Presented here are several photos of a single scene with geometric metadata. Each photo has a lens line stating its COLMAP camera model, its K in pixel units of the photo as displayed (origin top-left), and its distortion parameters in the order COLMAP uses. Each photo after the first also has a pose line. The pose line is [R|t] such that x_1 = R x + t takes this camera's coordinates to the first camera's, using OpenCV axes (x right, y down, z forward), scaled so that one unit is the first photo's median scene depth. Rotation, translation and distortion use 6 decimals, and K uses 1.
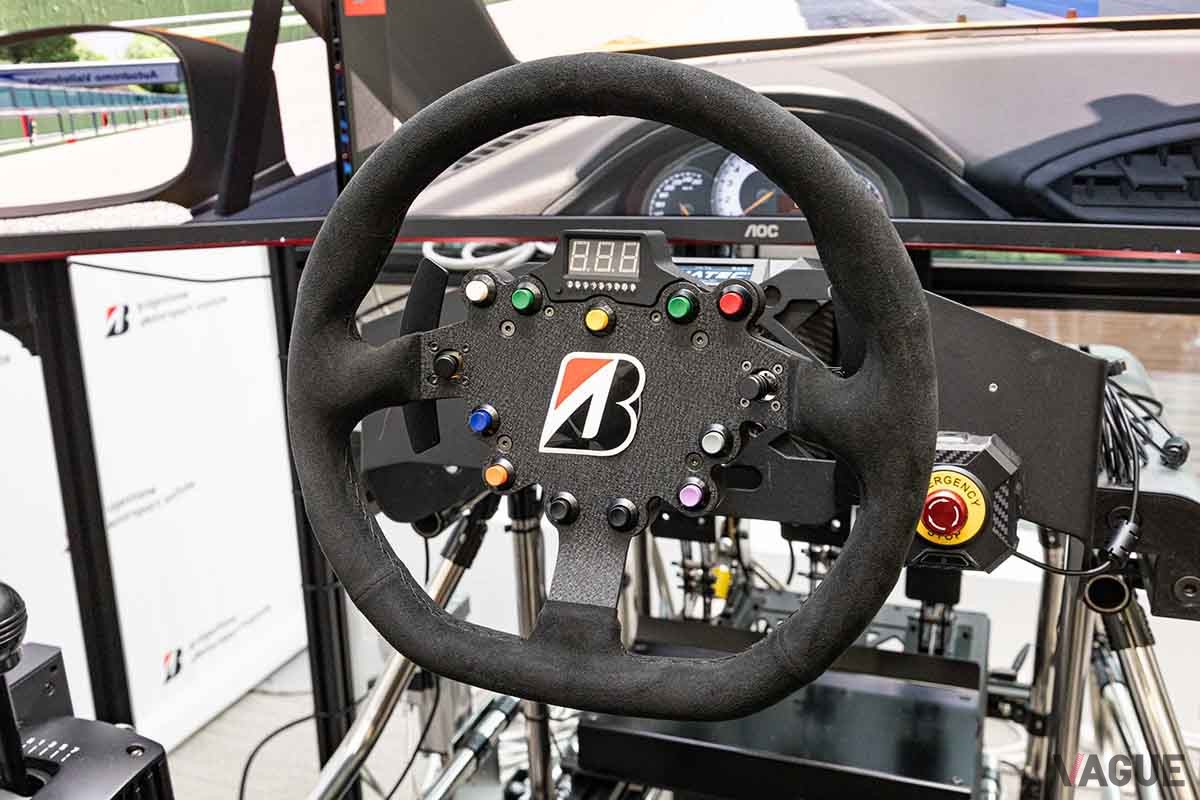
lens RADIAL K [[1055.3, 0, 600.4], [0, 1055.3, 403.7], [0, 0, 1]] dist [-0.033865, 0.000903]
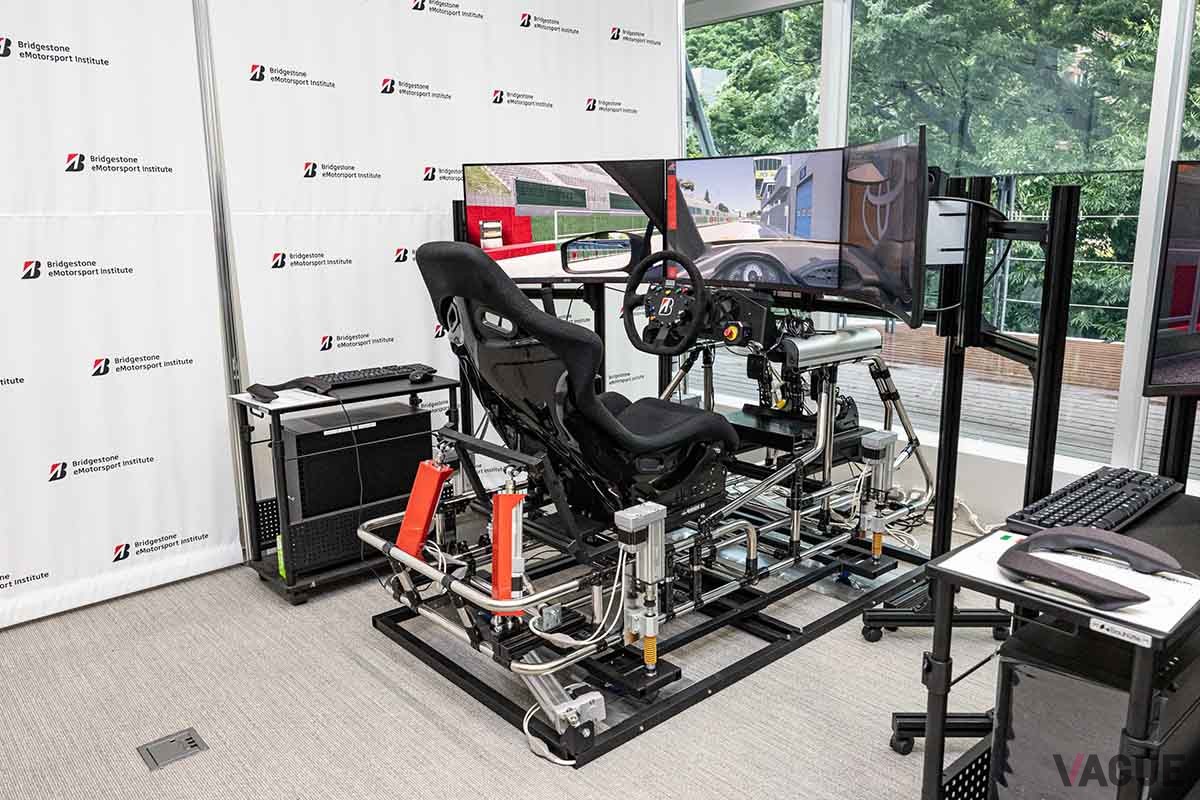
lens RADIAL K [[900.9, 0, 595.1], [0, 900.9, 398.0], [0, 0, 1]] dist [-0.002864, 0.002888]
pose [[0.870895, 0.111253, -0.478712, 1.321766], [-0.135128, 0.990706, -0.015590, 0.397537], [0.472528, 0.078265, 0.877834, -2.275195]]
